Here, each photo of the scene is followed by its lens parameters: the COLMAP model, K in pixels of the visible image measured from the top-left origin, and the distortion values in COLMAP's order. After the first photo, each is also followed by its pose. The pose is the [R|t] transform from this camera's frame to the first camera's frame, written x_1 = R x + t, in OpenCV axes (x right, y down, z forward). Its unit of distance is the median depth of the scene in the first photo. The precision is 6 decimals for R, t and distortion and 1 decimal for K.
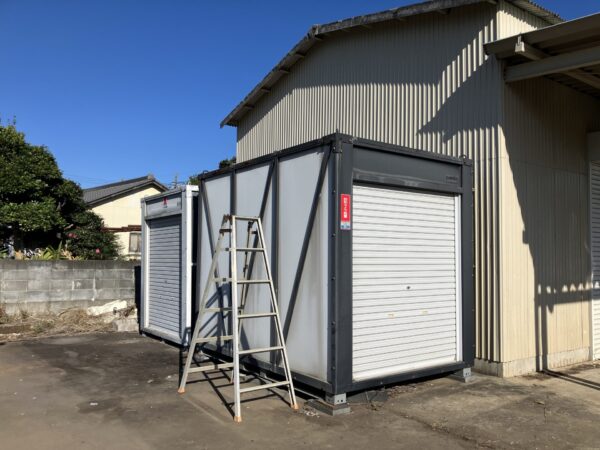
lens RADIAL K [[500.3, 0, 300.0], [0, 500.3, 225.0], [0, 0, 1]] dist [0.003876, 0.000280]
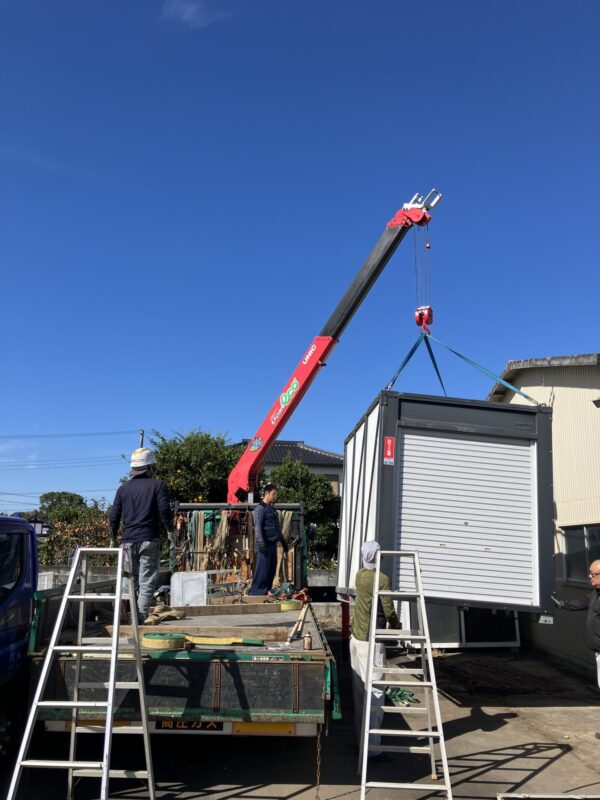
lens RADIAL K [[667.1, 0, 300.0], [0, 667.1, 400.0], [0, 0, 1]] dist [0.003876, 0.000280]
pose [[0.816505, -0.094483, -0.569555, 0.778408], [-0.055800, 0.968985, -0.240738, 0.236407], [0.574636, 0.228345, 0.785908, -0.418219]]
